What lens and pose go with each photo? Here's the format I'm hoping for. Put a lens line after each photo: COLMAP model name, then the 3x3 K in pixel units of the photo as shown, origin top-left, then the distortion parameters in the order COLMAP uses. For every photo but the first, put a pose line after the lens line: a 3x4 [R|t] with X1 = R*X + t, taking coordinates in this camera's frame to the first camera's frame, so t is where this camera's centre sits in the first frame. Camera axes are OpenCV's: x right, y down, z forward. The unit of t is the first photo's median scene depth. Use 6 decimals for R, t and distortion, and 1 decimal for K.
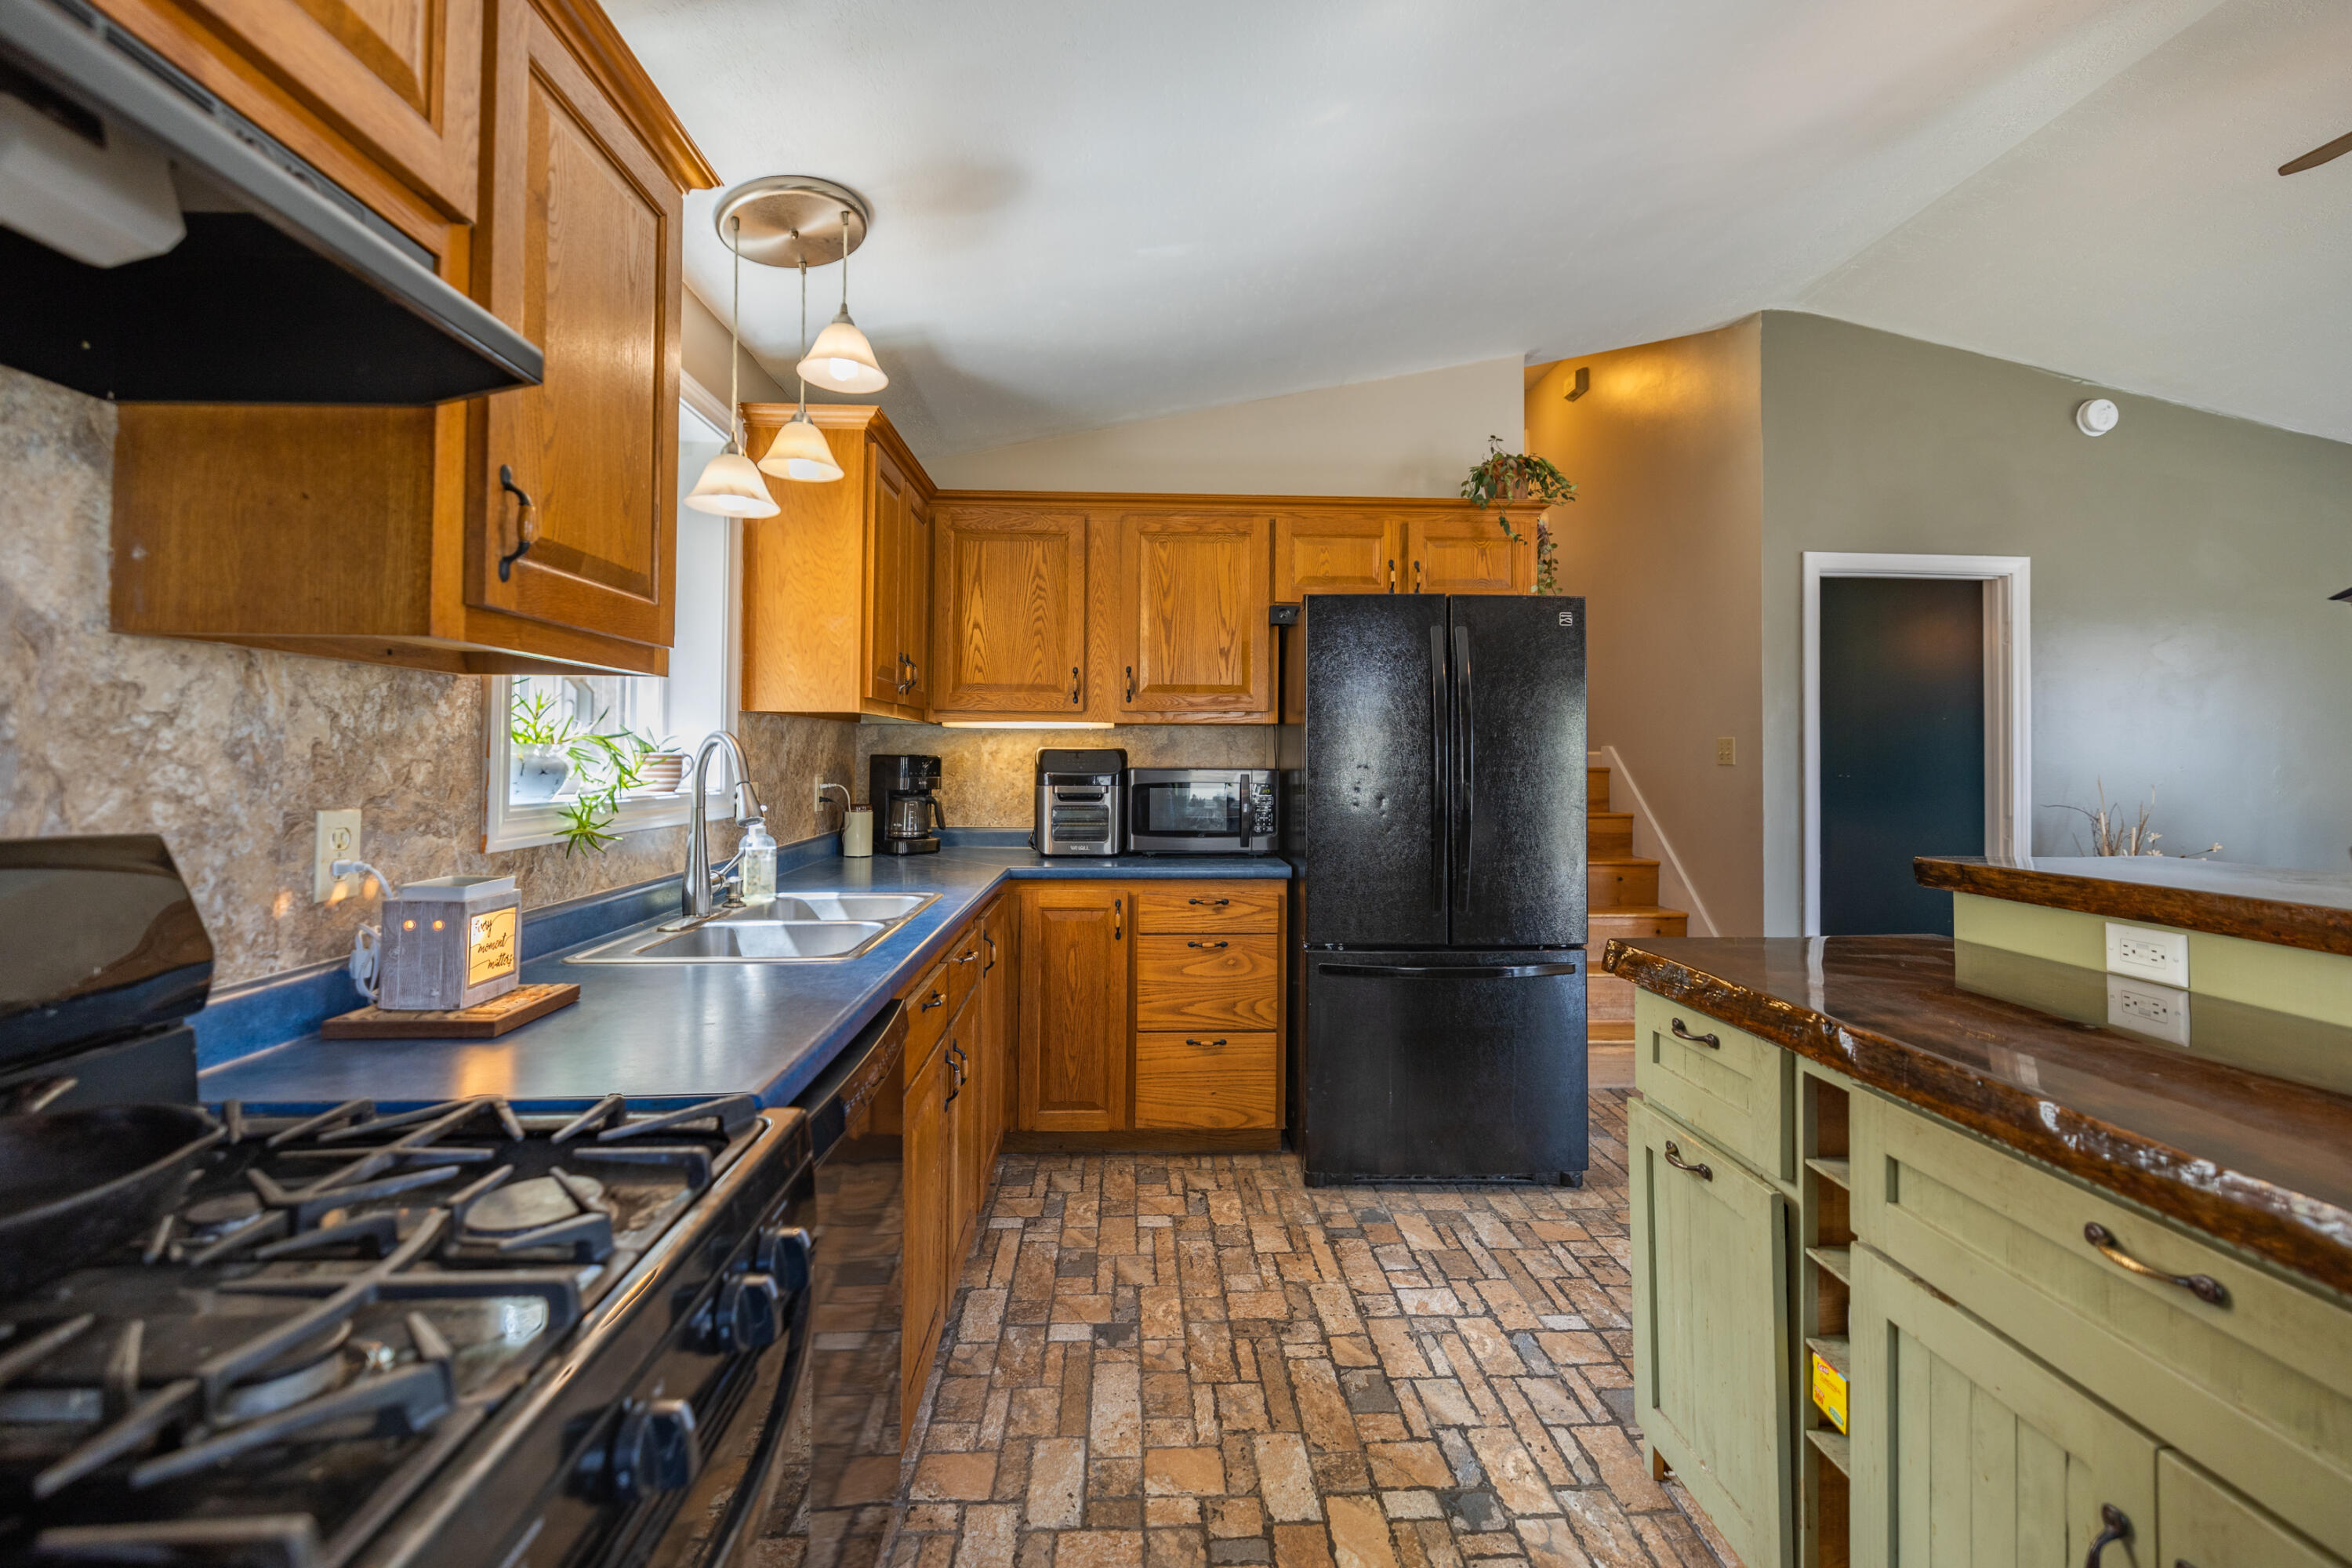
lens RADIAL K [[1003.8, 0, 1171.1], [0, 1003.8, 764.9], [0, 0, 1]] dist [0.002891, -0.000910]
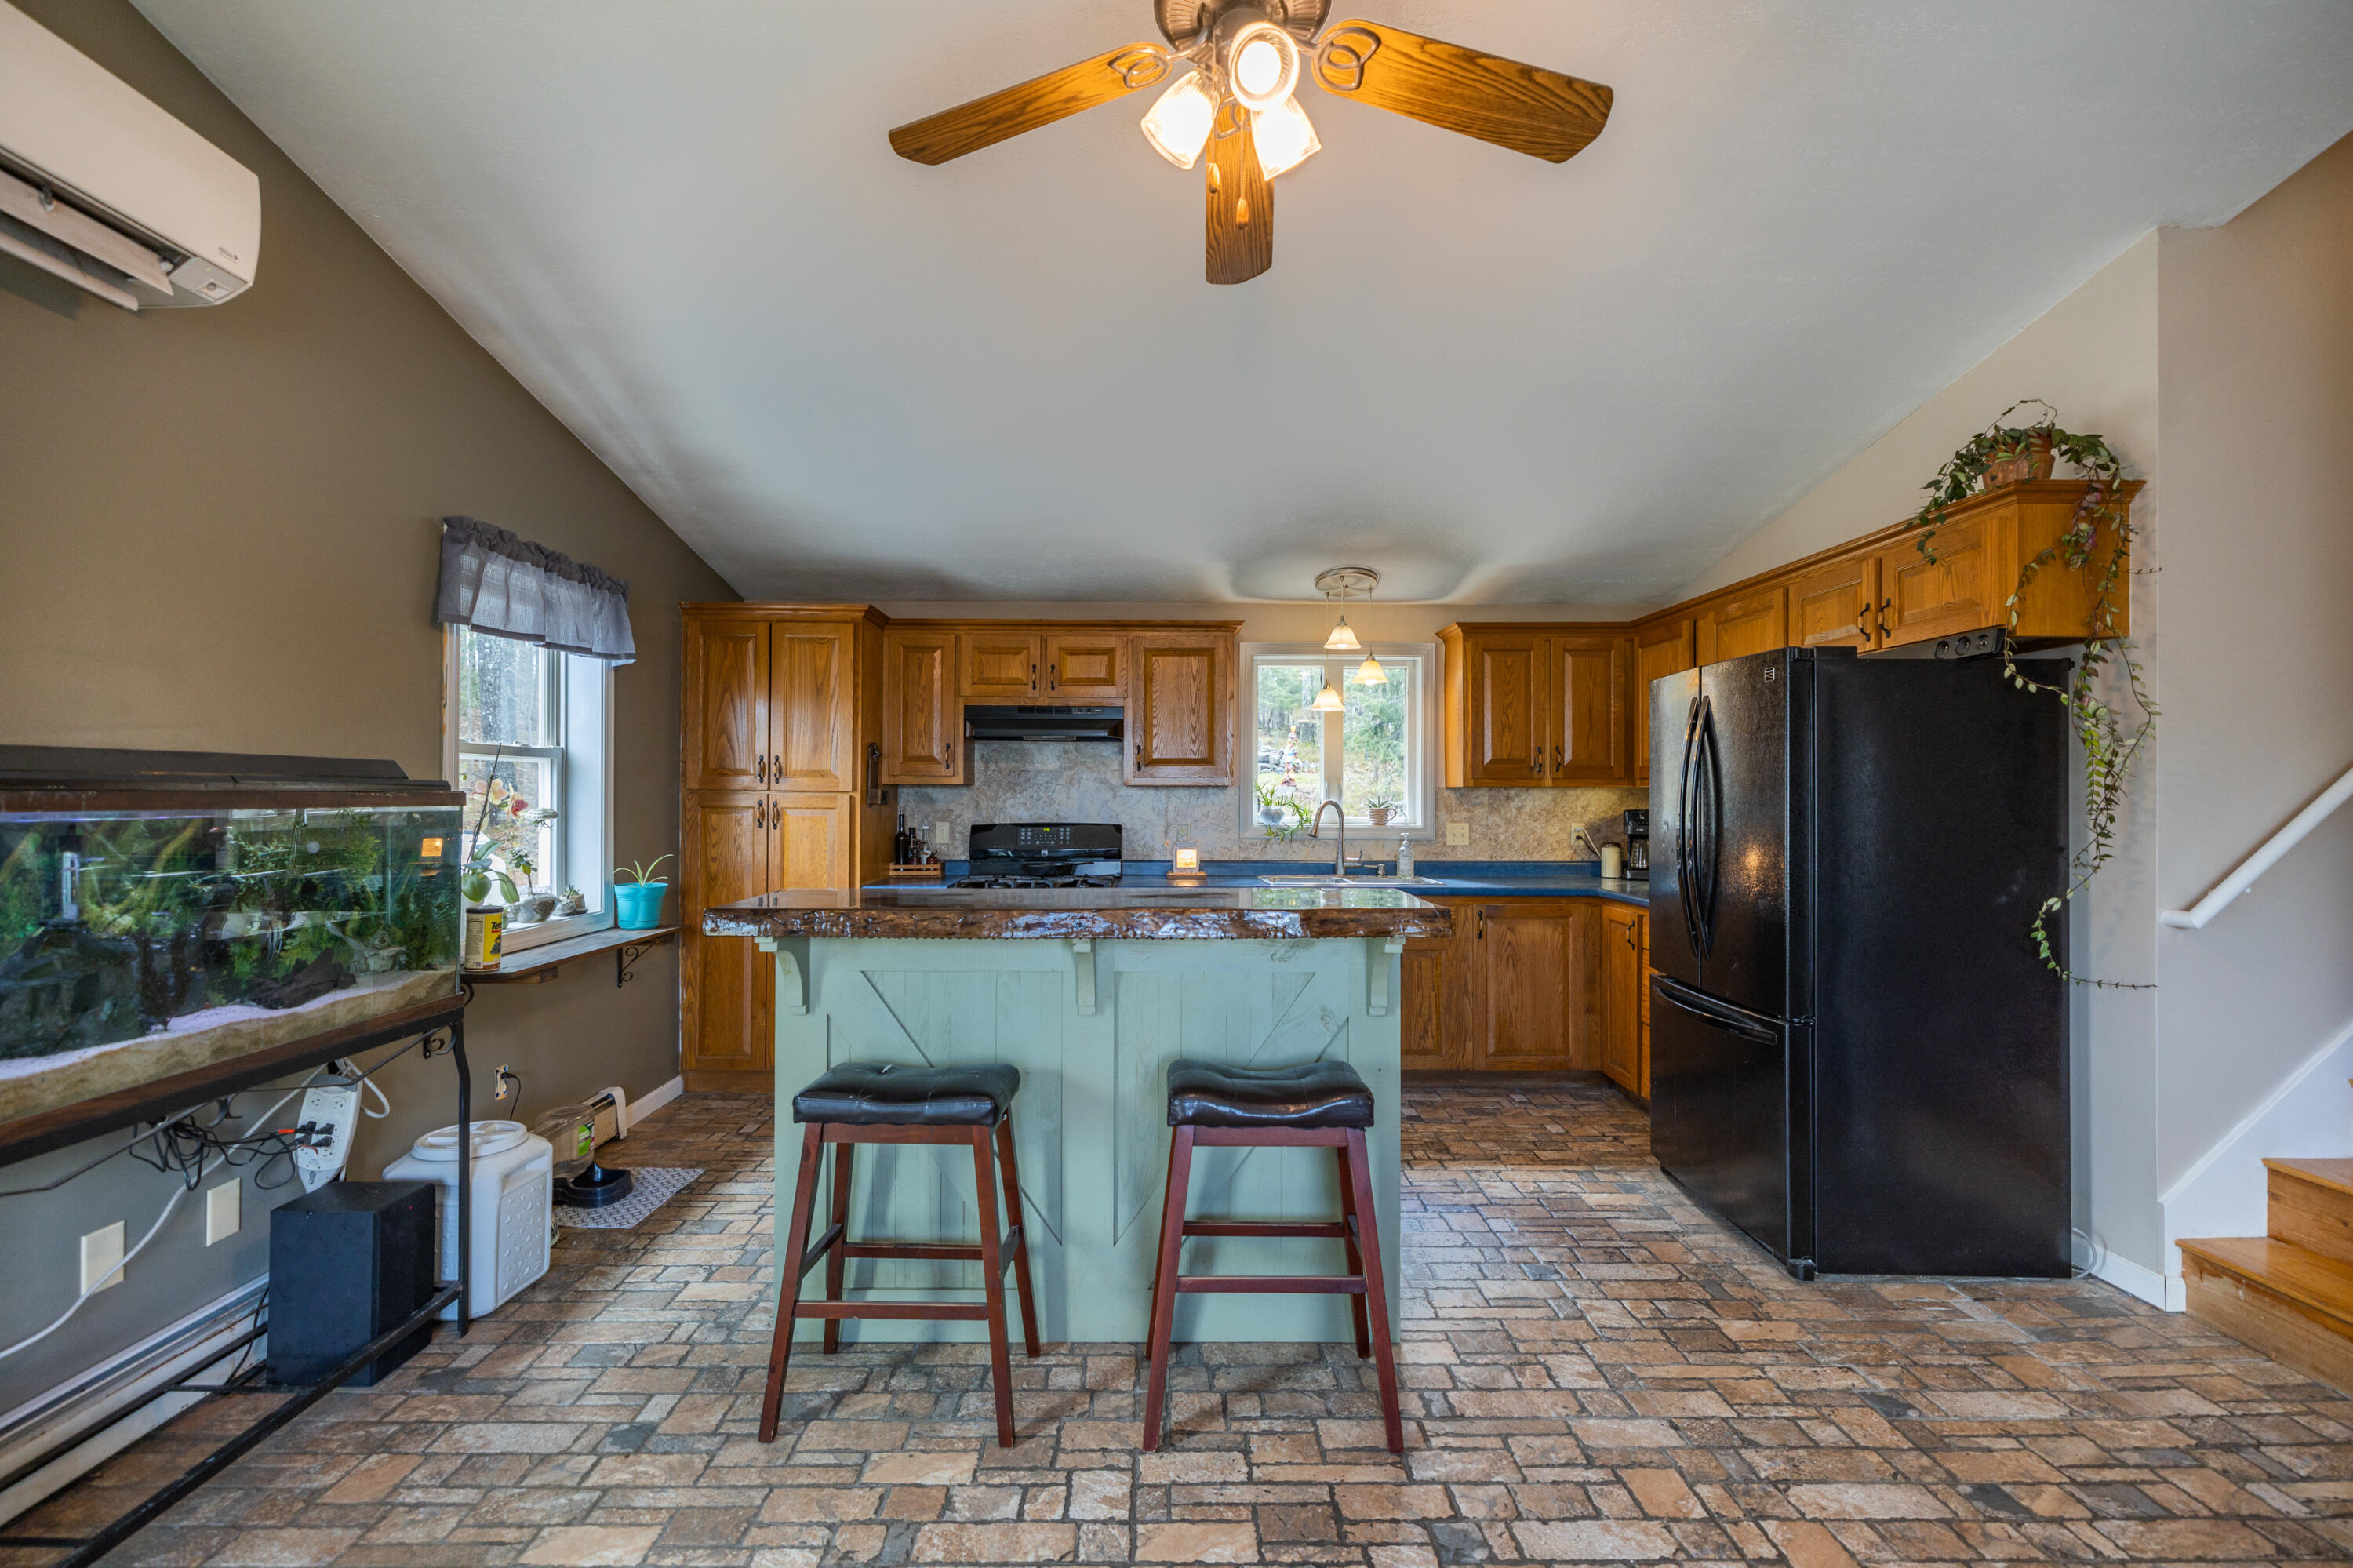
lens RADIAL K [[1004.3, 0, 1161.8], [0, 1004.3, 791.7], [0, 0, 1]] dist [0.002891, -0.000910]
pose [[-0.041843, -0.009598, -0.999078, 1.417756], [-0.007845, 0.999926, -0.009278, -0.017930], [0.999093, 0.007450, -0.041915, 0.465656]]
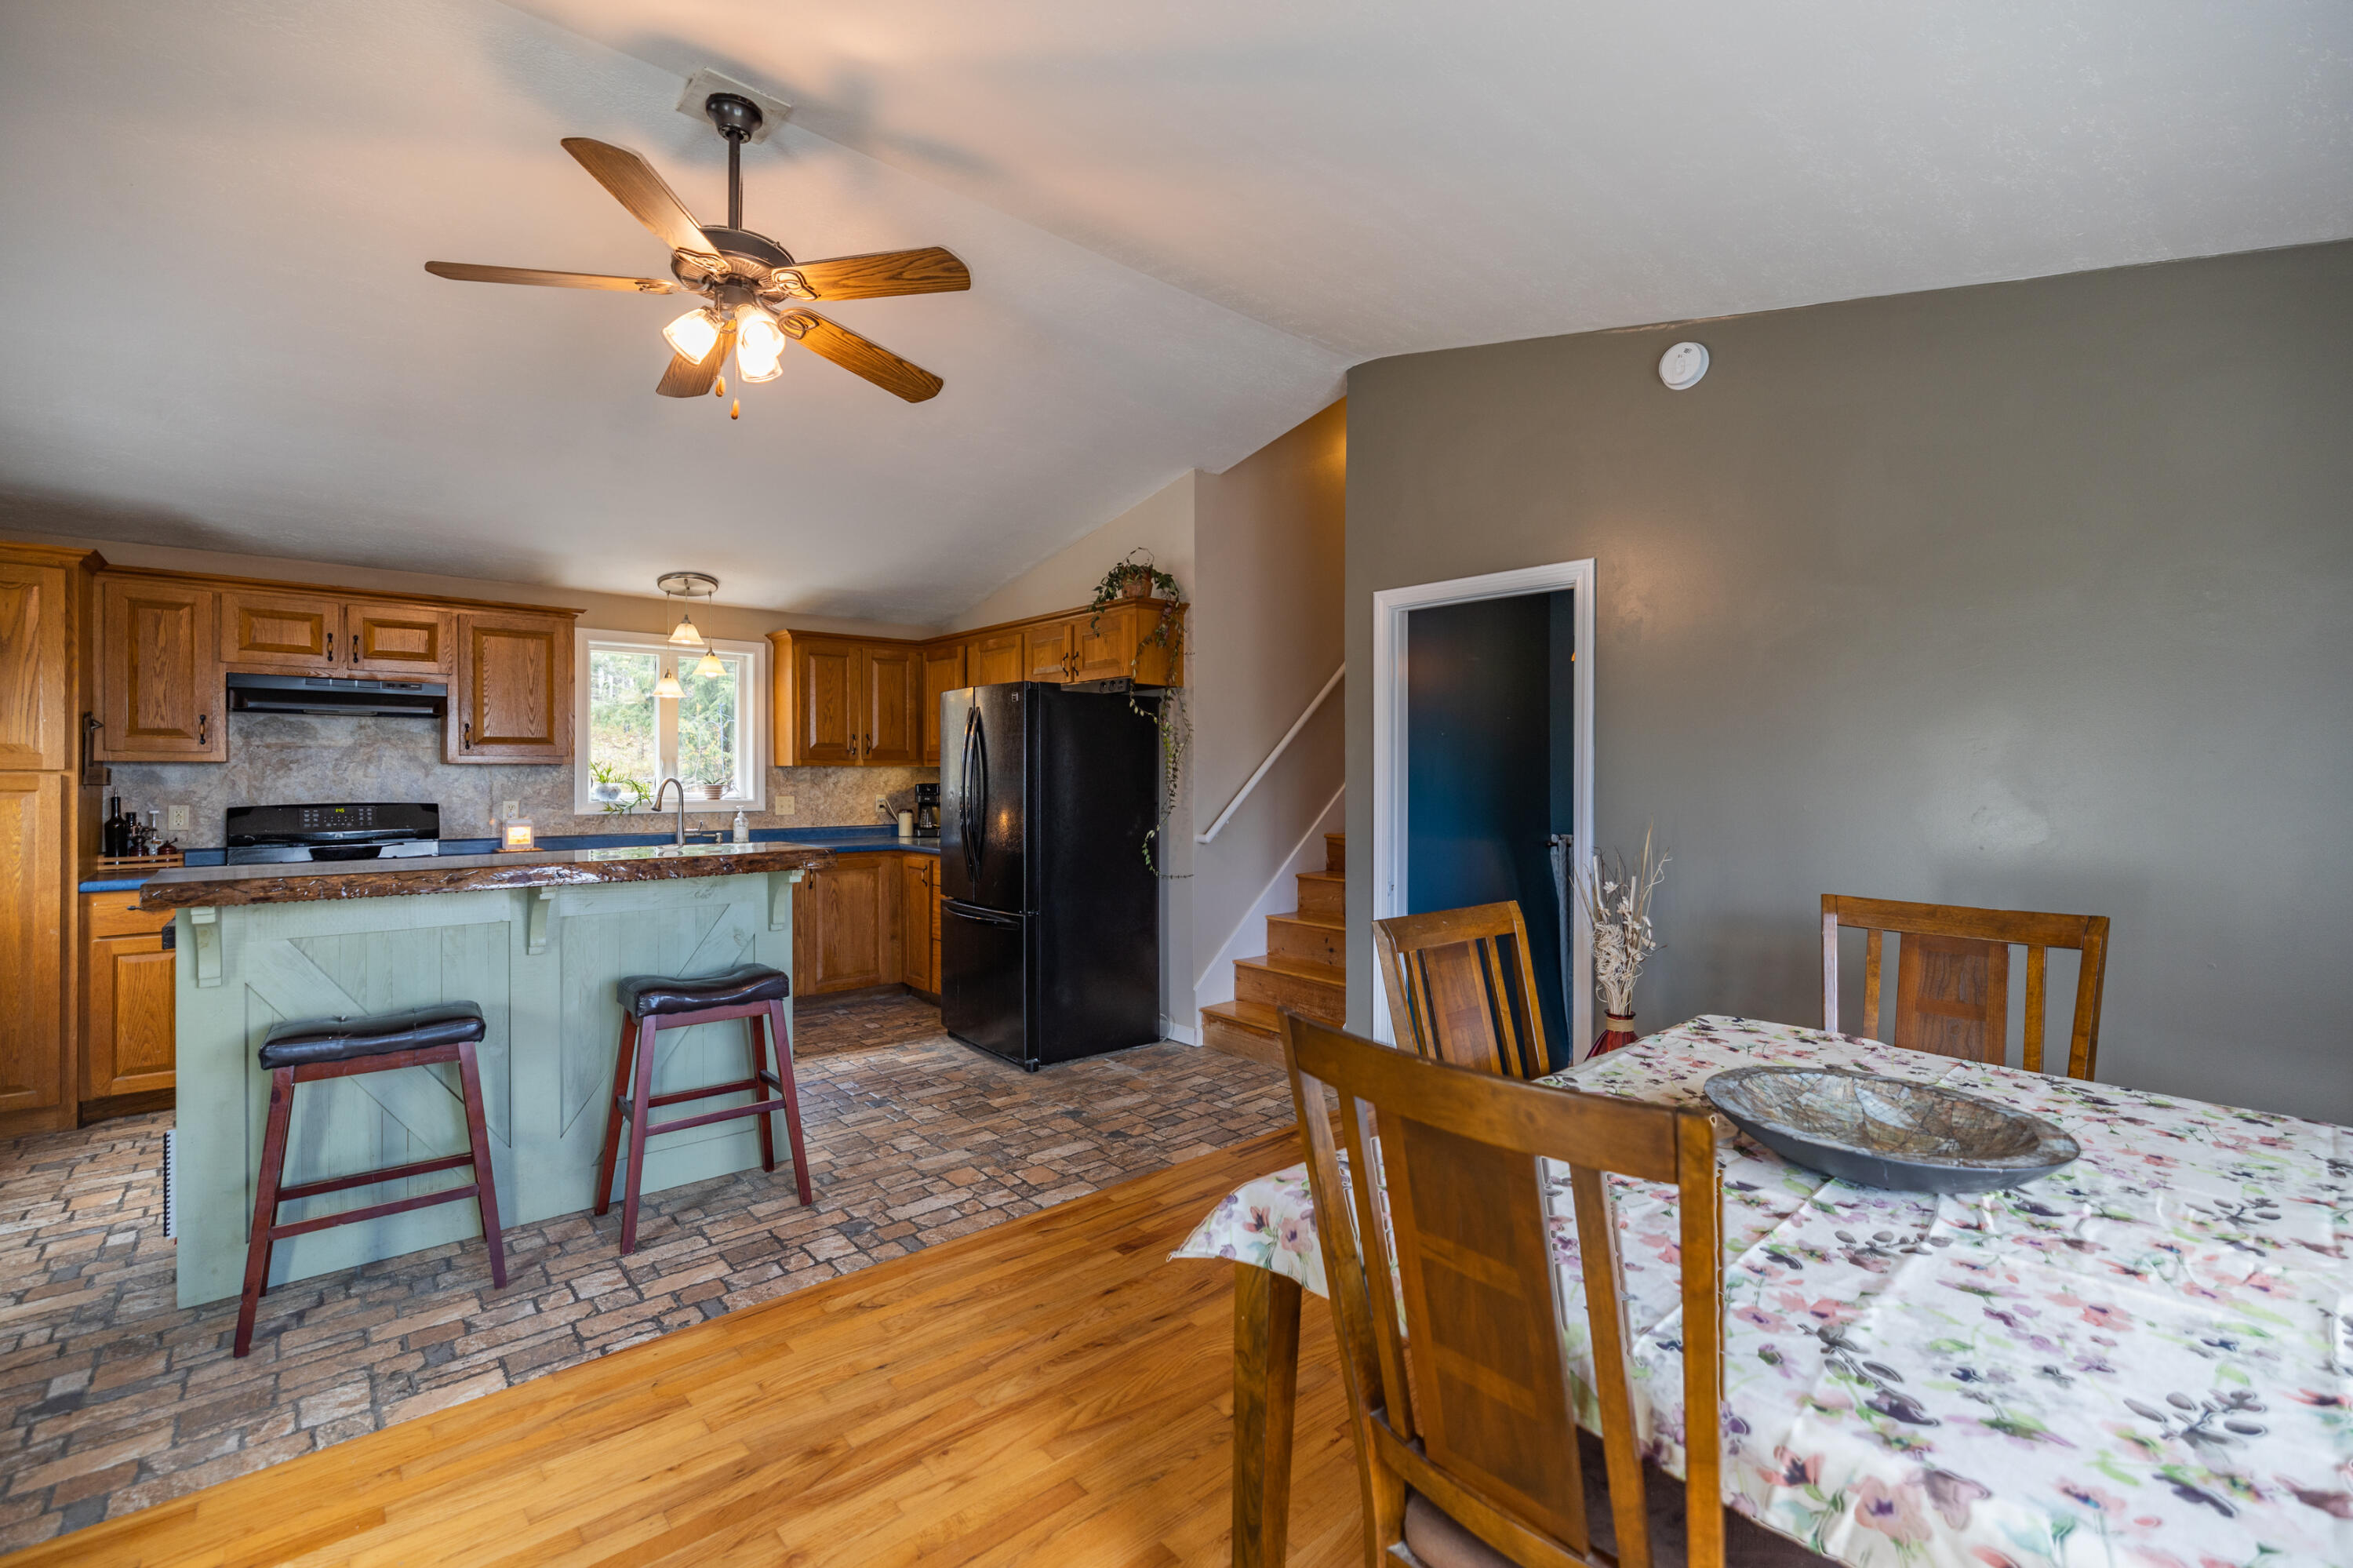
lens RADIAL K [[1004.3, 0, 1174.5], [0, 1004.3, 781.0], [0, 0, 1]] dist [0.002891, -0.000910]
pose [[0.620013, 0.000964, -0.784591, 1.786566], [-0.001663, 0.999999, -0.000086, -0.016538], [0.784590, 0.001359, 0.620013, 0.246462]]
